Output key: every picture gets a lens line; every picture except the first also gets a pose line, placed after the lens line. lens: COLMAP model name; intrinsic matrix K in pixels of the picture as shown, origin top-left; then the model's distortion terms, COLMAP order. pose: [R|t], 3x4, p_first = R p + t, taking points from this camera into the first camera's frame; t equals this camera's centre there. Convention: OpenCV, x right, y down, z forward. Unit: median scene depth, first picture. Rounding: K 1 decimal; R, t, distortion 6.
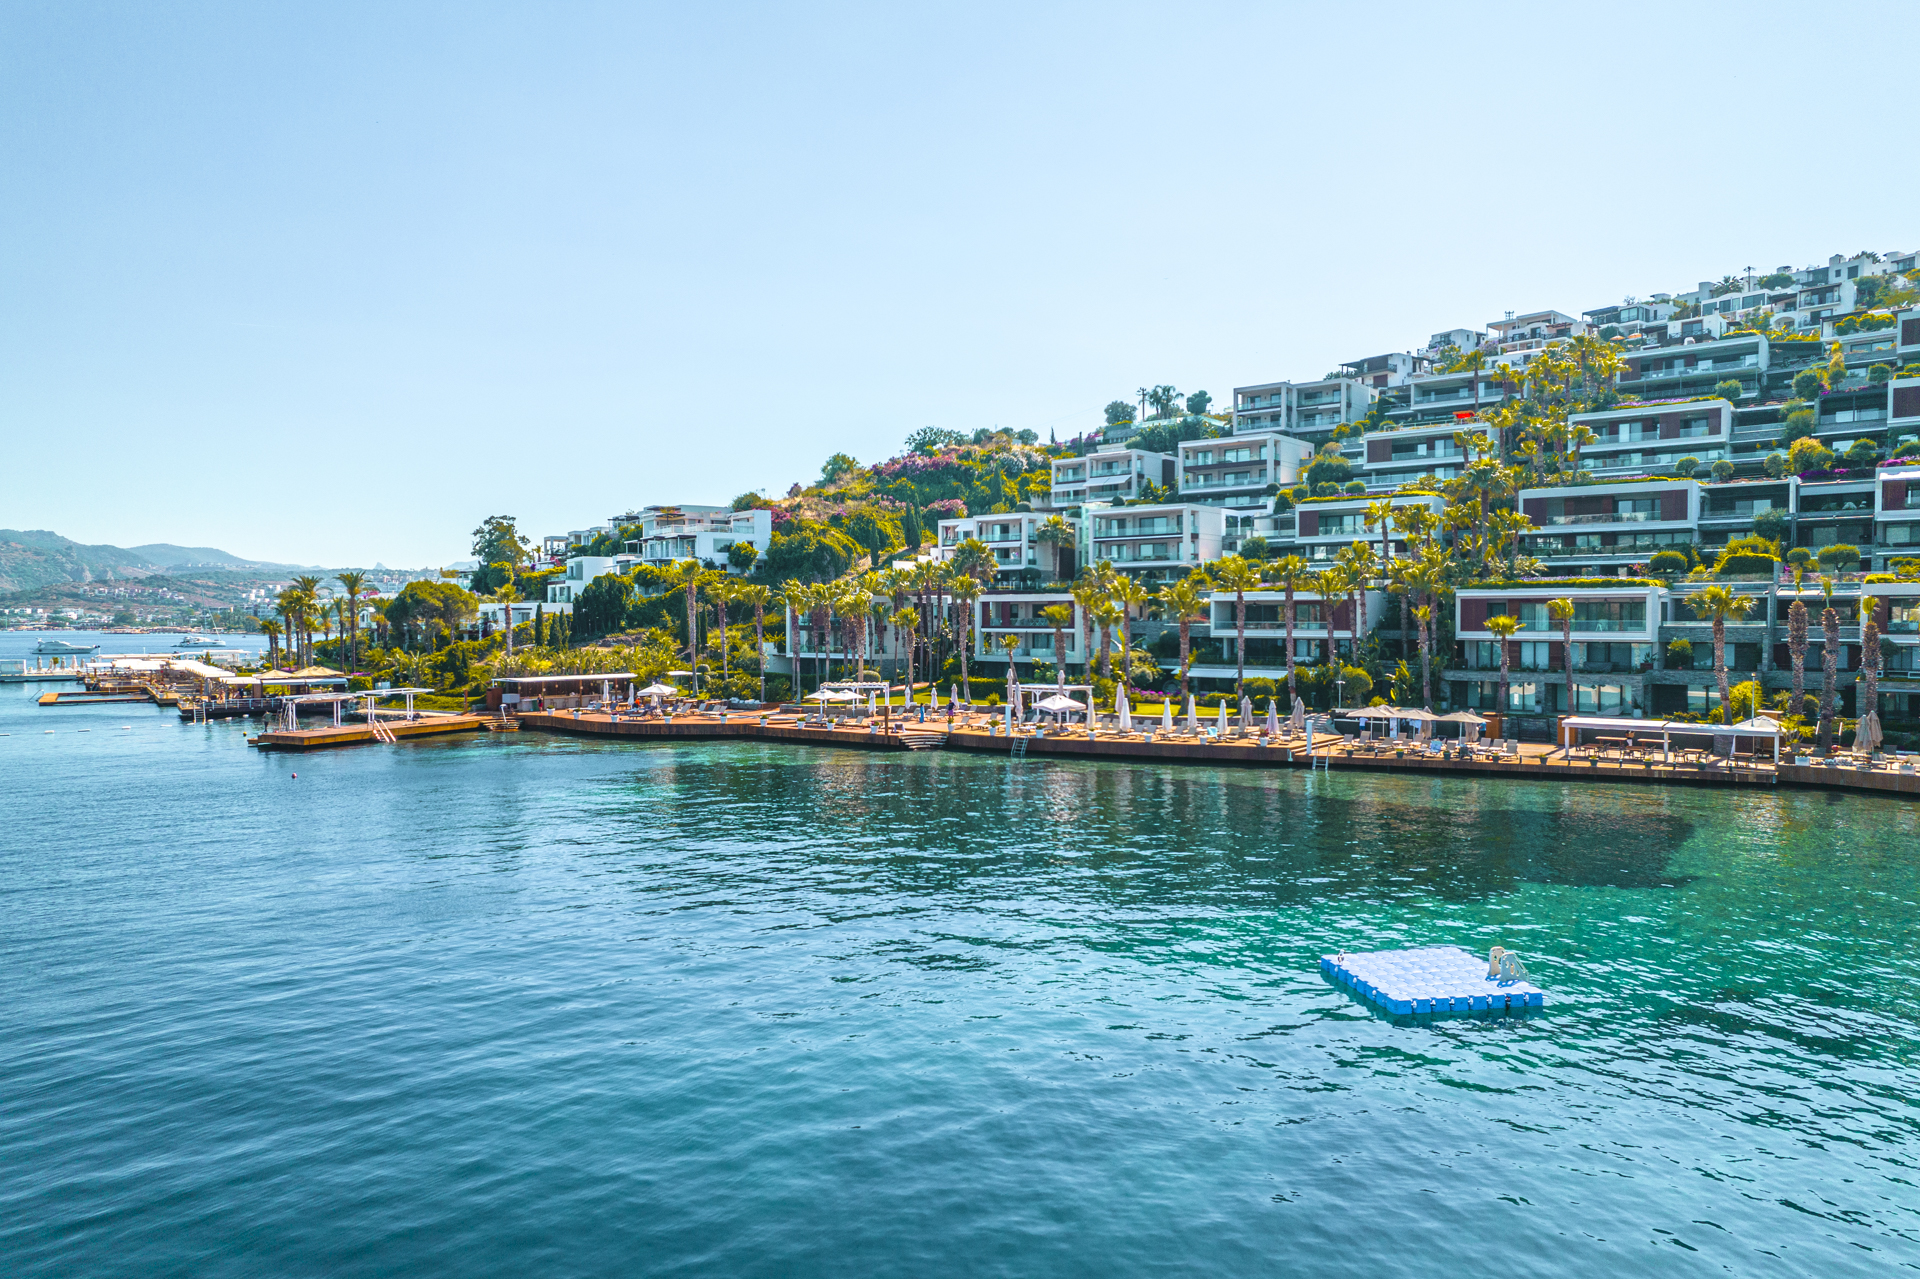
lens RADIAL K [[1227.5, 0, 960.0], [0, 1227.5, 639.5], [0, 0, 1]] dist [-0.044891, 0.093929]
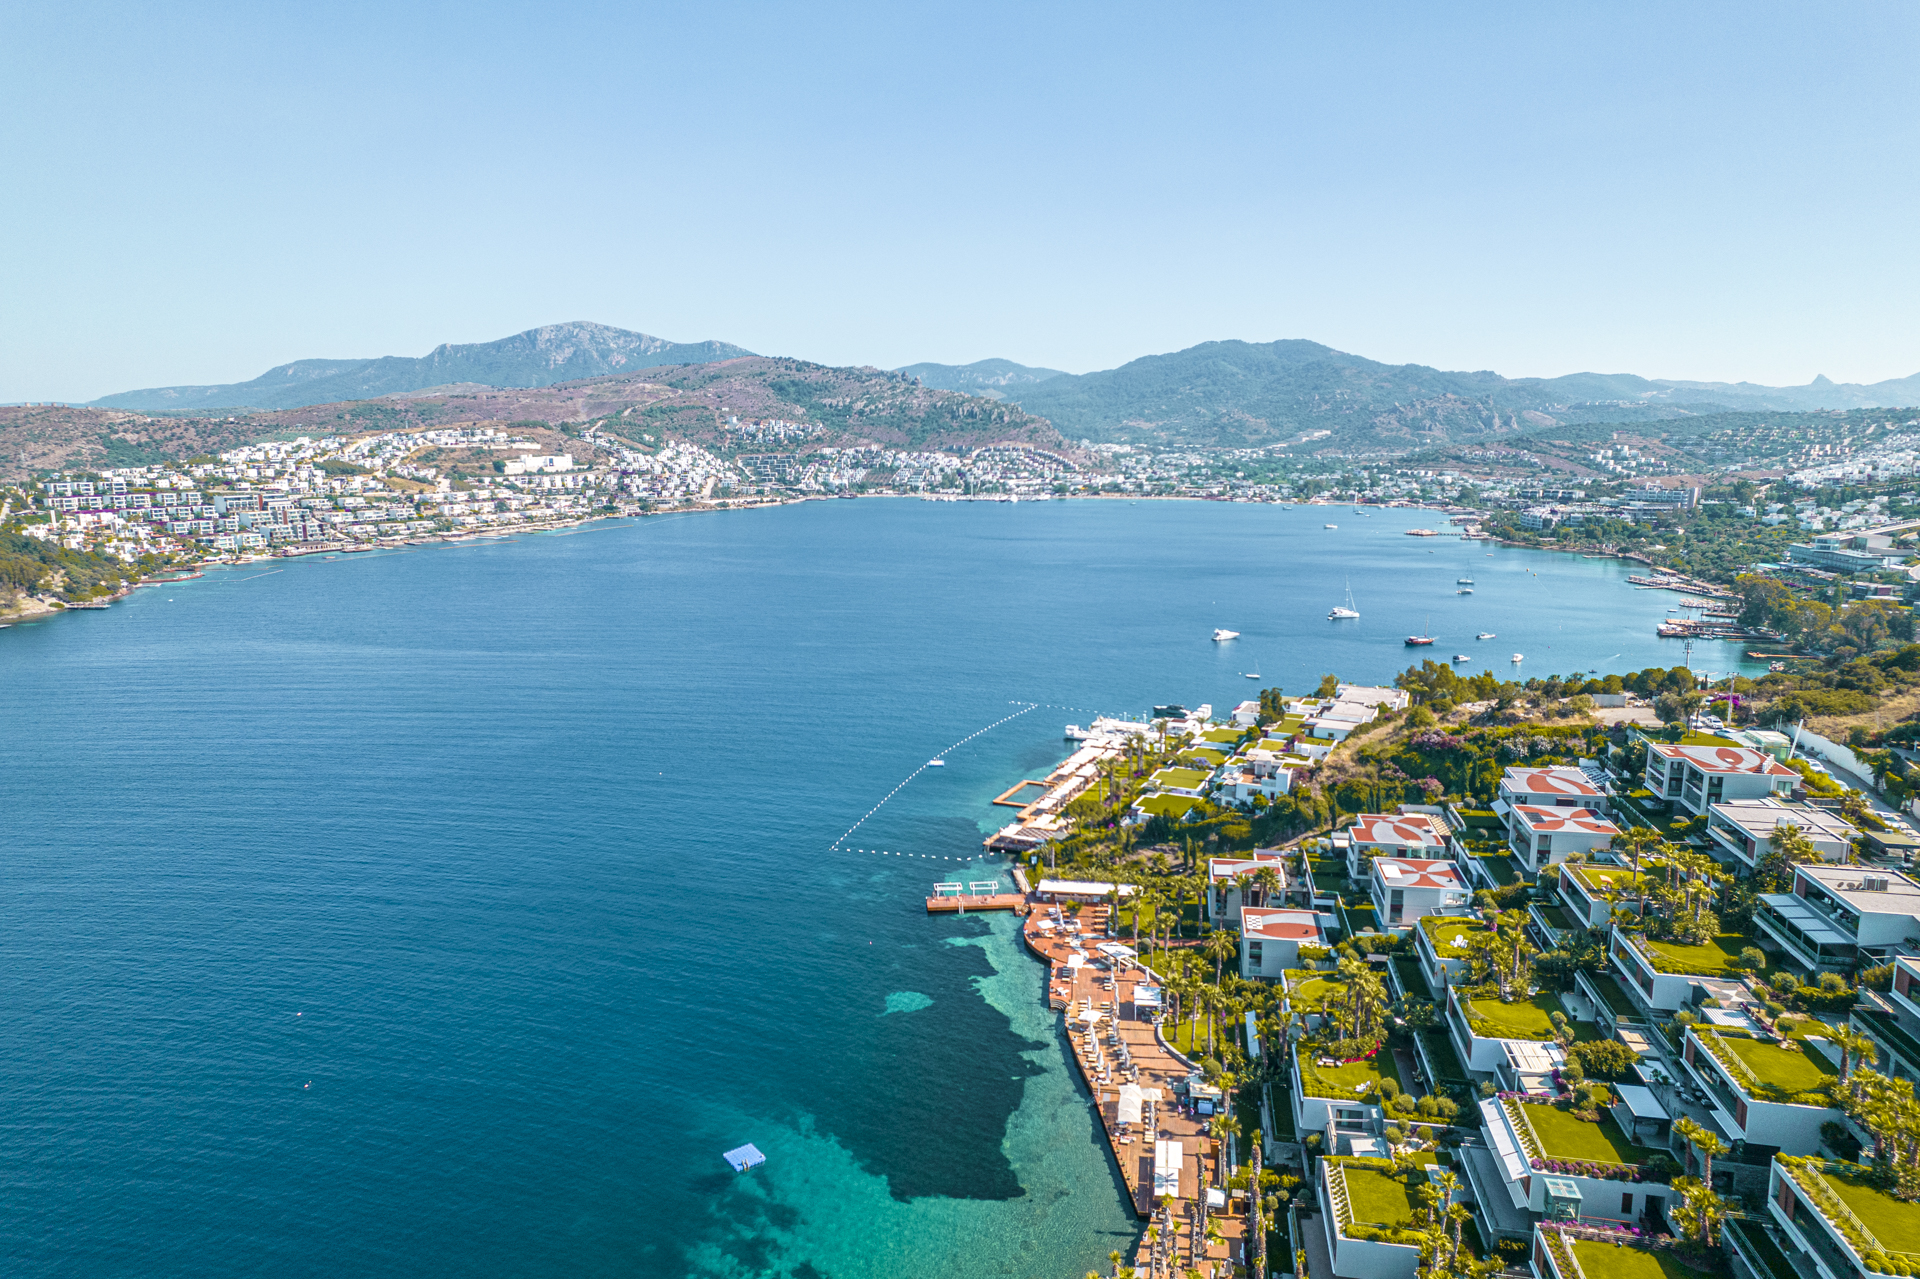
lens RADIAL K [[1227.5, 0, 960.0], [0, 1227.5, 639.5], [0, 0, 1]] dist [-0.044891, 0.093929]
pose [[0.486558, 0.149655, -0.860735, 0.760352], [-0.010983, 0.986189, 0.165259, -0.419954], [0.873579, -0.070954, 0.481482, -0.072081]]
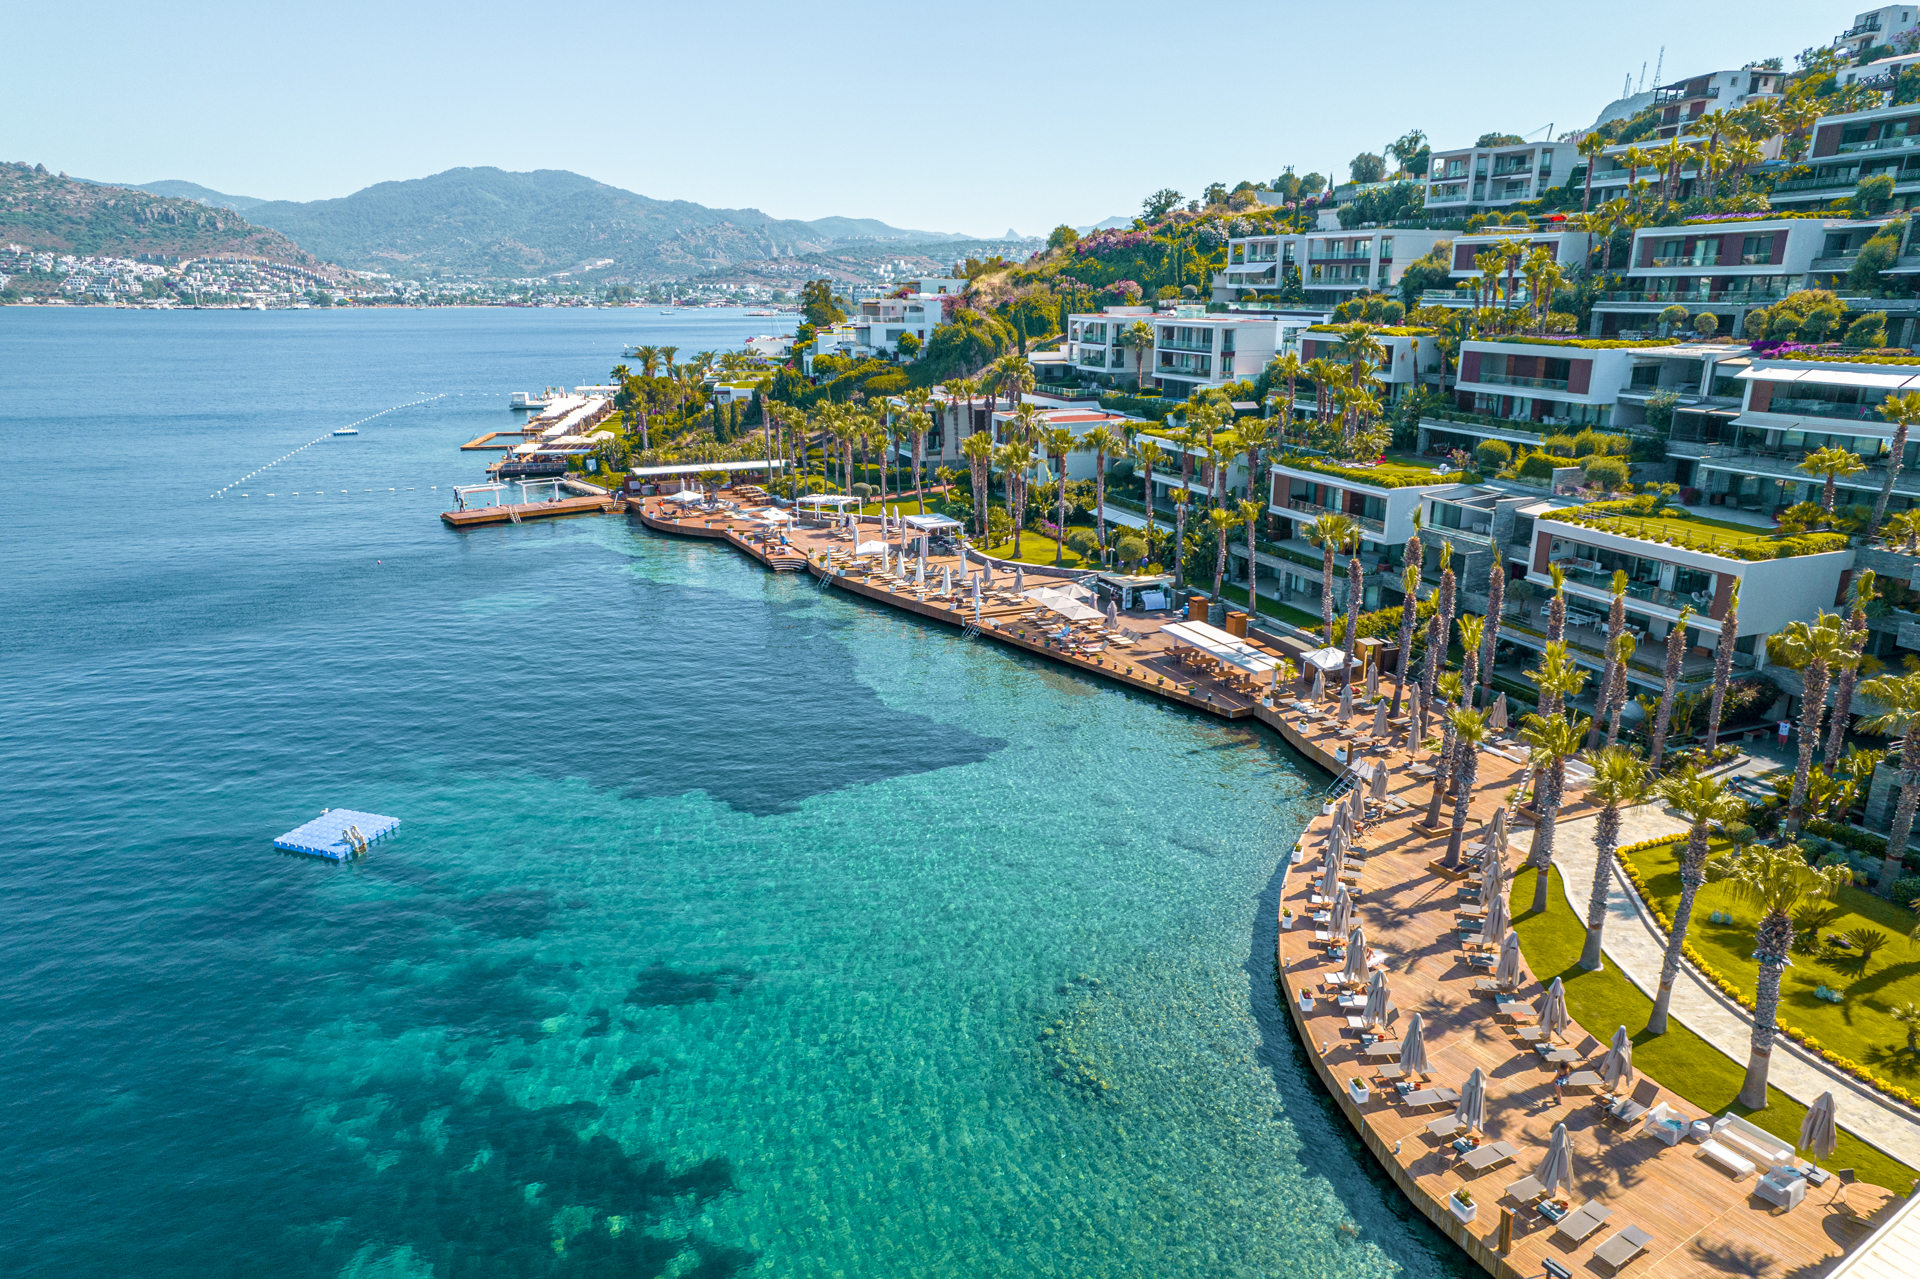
lens RADIAL K [[1227.5, 0, 960.0], [0, 1227.5, 639.5], [0, 0, 1]] dist [-0.044891, 0.093929]
pose [[0.882172, 0.133777, -0.451527, 0.328213], [-0.009539, 0.963682, 0.266881, -0.085152], [0.470831, -0.231128, 0.851410, -0.012623]]
